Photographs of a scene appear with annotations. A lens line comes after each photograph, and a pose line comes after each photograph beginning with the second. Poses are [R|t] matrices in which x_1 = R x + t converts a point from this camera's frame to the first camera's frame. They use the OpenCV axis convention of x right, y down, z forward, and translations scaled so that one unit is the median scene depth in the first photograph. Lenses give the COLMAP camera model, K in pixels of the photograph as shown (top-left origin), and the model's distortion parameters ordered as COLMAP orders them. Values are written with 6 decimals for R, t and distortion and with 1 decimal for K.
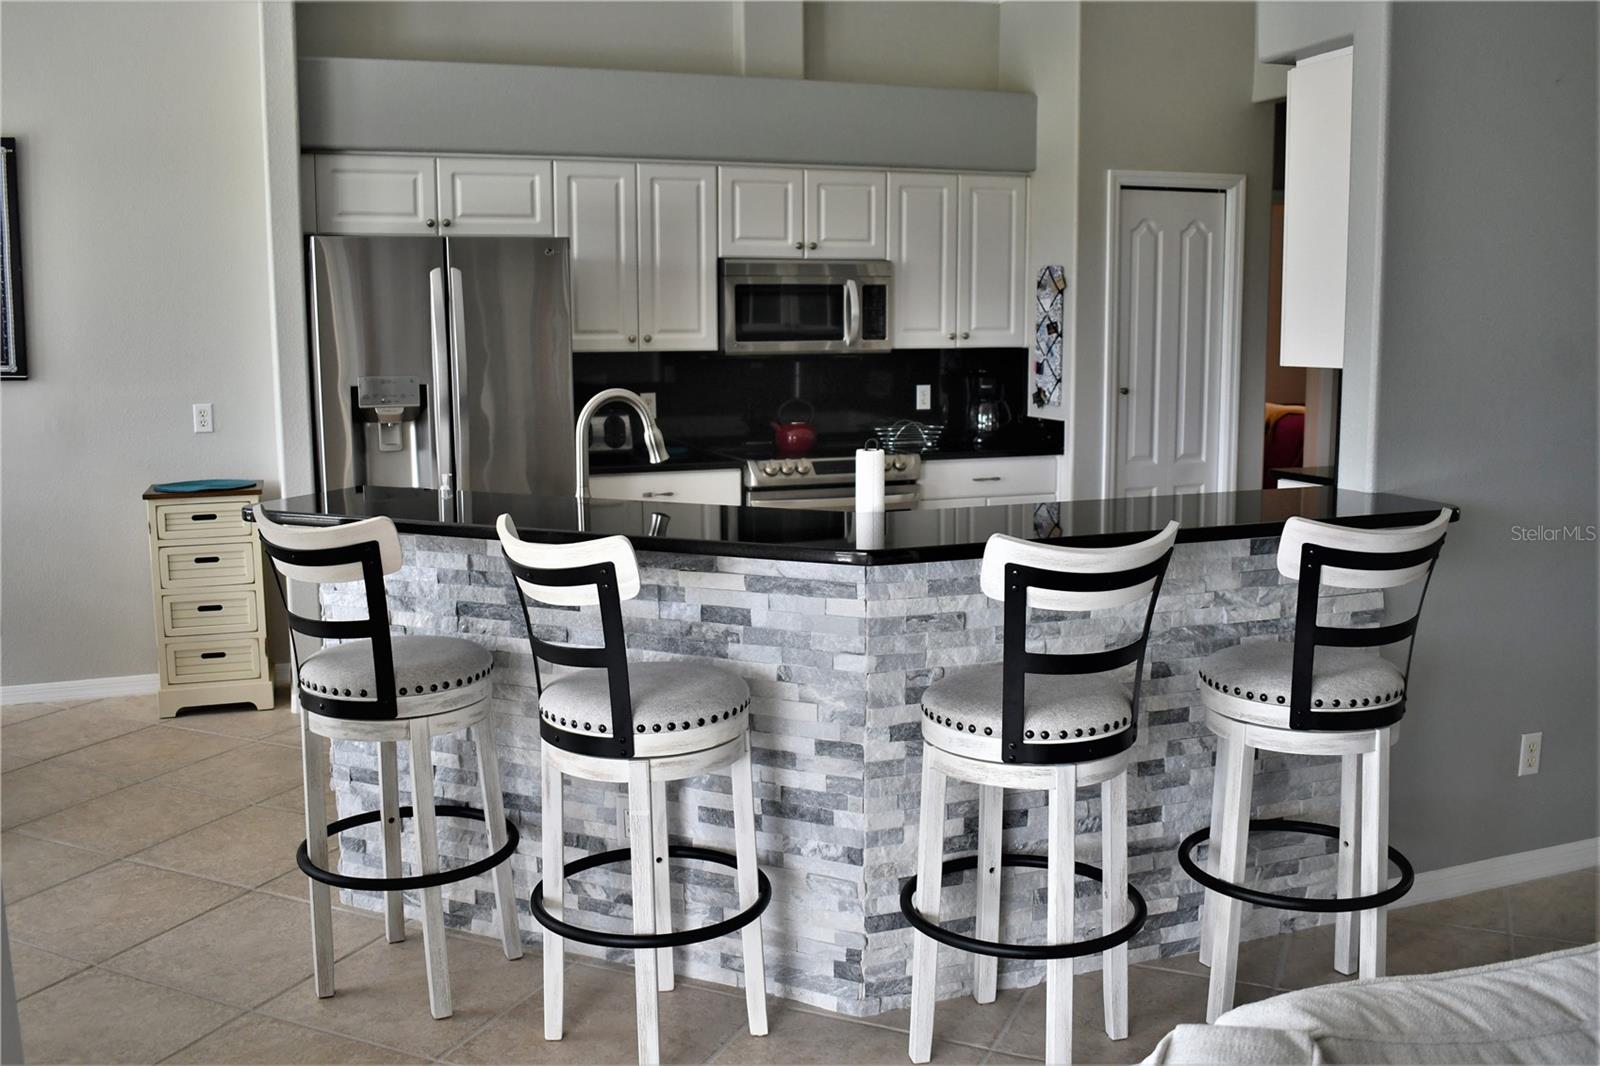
lens RADIAL K [[1372.6, 0, 800.0], [0, 1372.6, 533.0], [0, 0, 1]] dist [-0.057303, -0.000651]
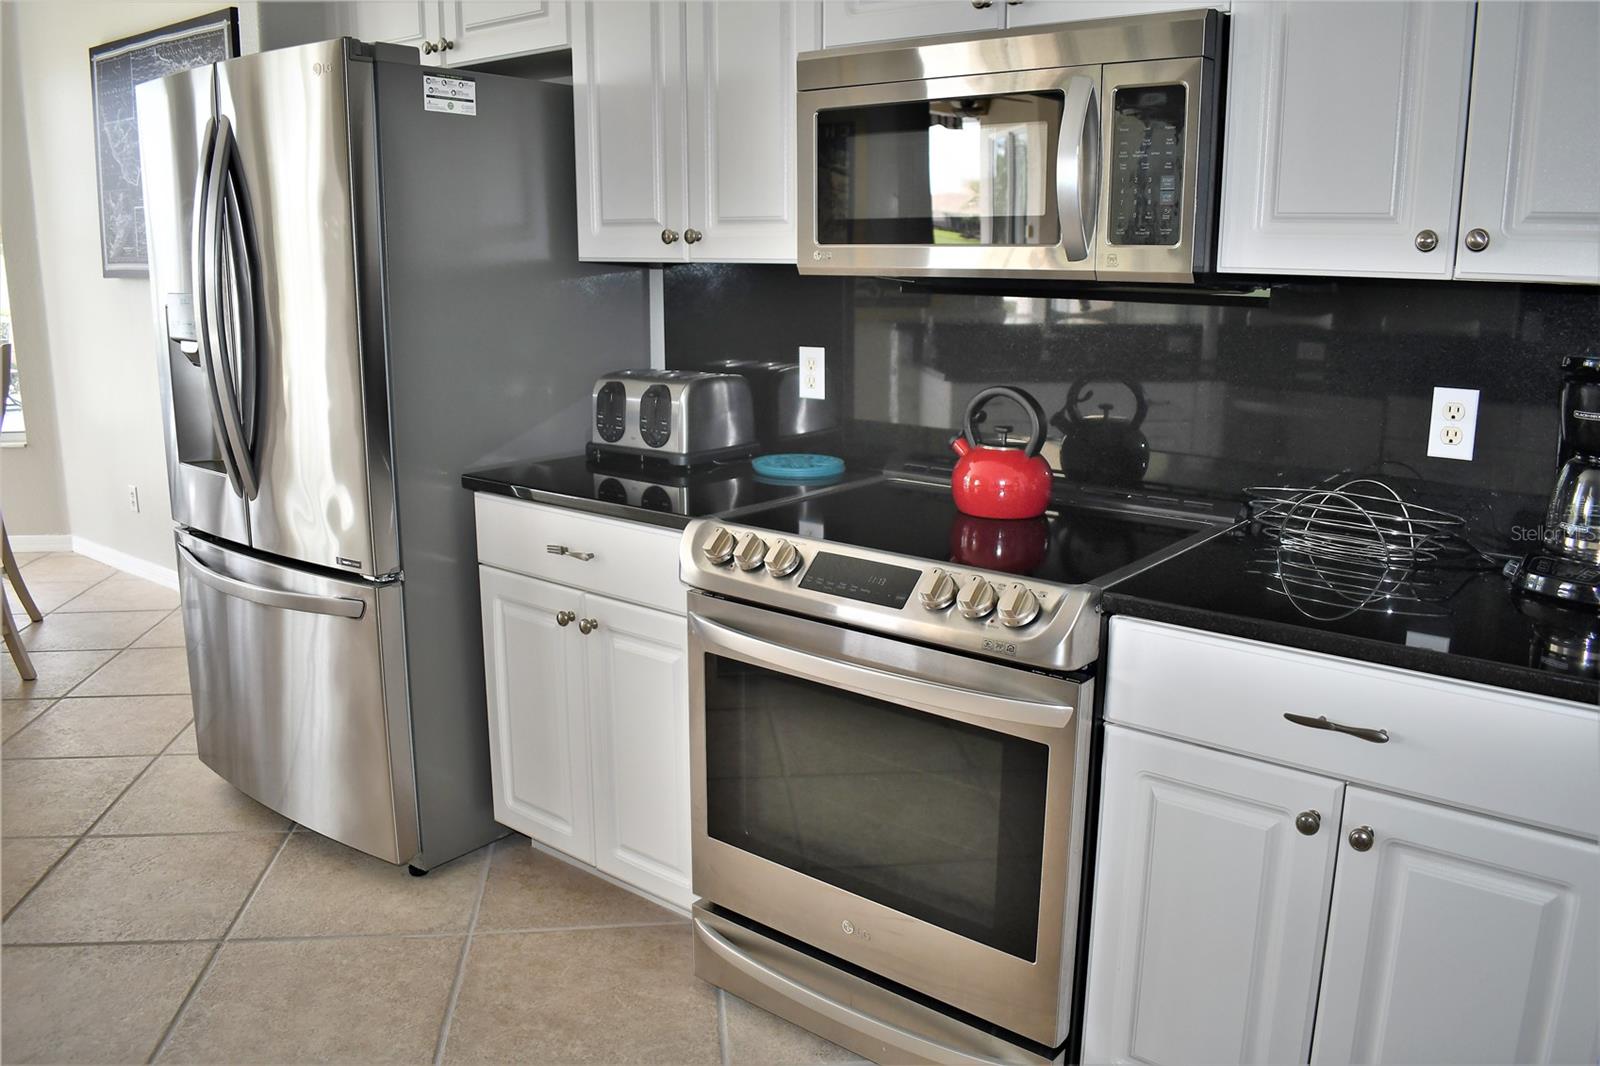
lens RADIAL K [[1248.9, 0, 800.0], [0, 1248.9, 533.0], [0, 0, 1]] dist [-0.086304, 0.005687]
pose [[0.511773, 0.202430, -0.834932, 0.289374], [-0.131411, 0.978853, 0.156776, -0.106489], [0.849011, 0.029485, 0.527551, 0.758756]]
